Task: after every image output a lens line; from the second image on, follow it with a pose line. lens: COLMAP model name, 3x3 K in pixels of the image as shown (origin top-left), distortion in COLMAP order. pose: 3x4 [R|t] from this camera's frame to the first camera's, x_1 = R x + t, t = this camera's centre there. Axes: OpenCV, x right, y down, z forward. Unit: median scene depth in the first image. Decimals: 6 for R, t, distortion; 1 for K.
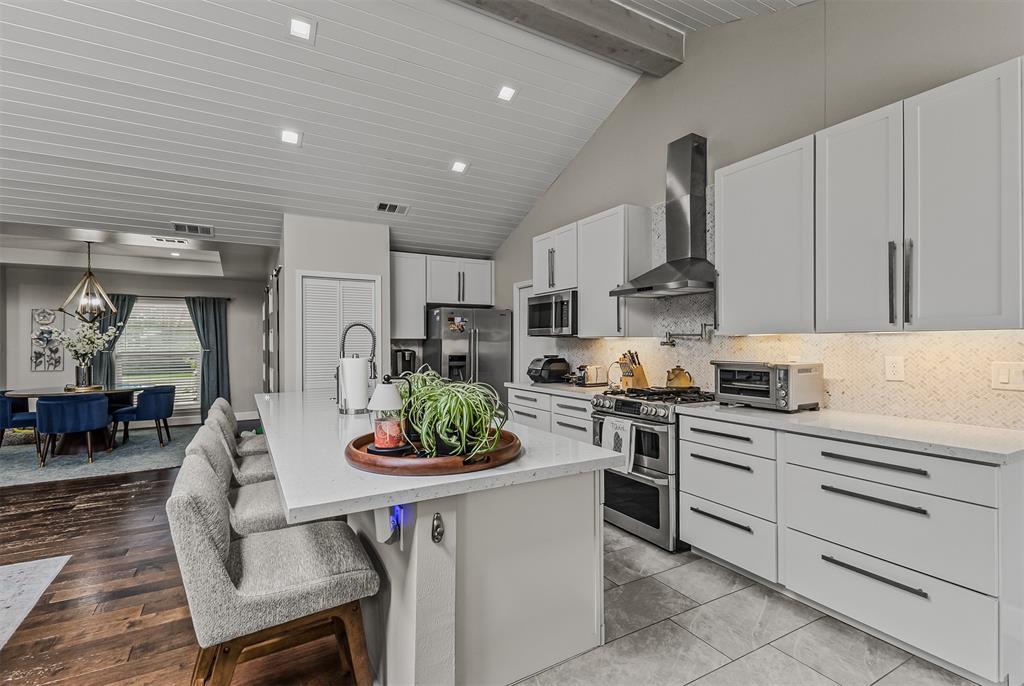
lens RADIAL K [[478.2, 0, 508.7], [0, 478.2, 342.3], [0, 0, 1]] dist [0.026204, 0.000581]
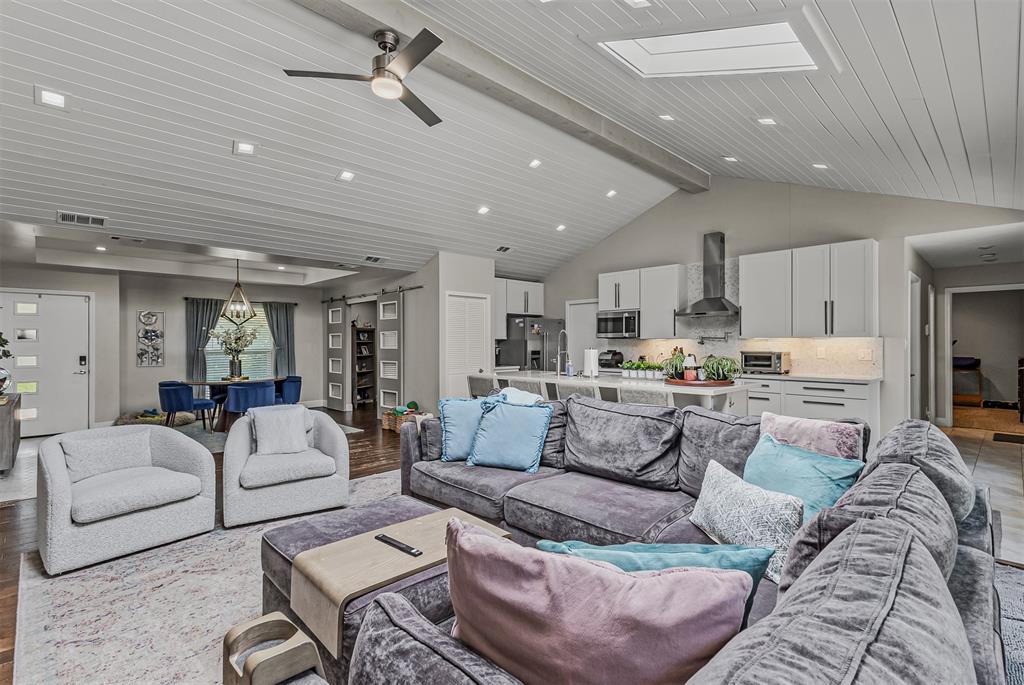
lens RADIAL K [[478.2, 0, 515.7], [0, 478.2, 343.0], [0, 0, 1]] dist [0.026204, 0.000581]
pose [[0.966127, 0.002167, 0.258059, -0.654275], [-0.002453, 0.999997, 0.000784, 0.003325], [-0.258057, -0.001390, 0.966129, -0.460298]]
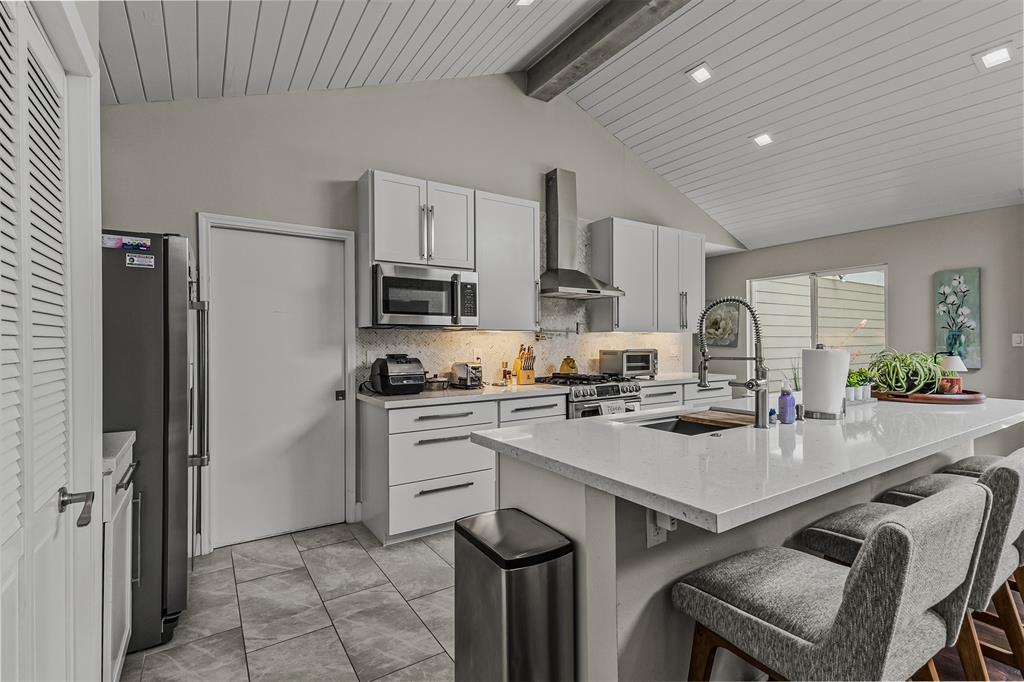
lens RADIAL K [[478.2, 0, 513.7], [0, 478.2, 344.0], [0, 0, 1]] dist [0.026204, 0.000581]
pose [[-0.058958, 0.006017, 0.998242, -0.639126], [0.005929, 0.999966, -0.005677, 0.018567], [-0.998243, 0.005584, -0.058992, 0.914052]]
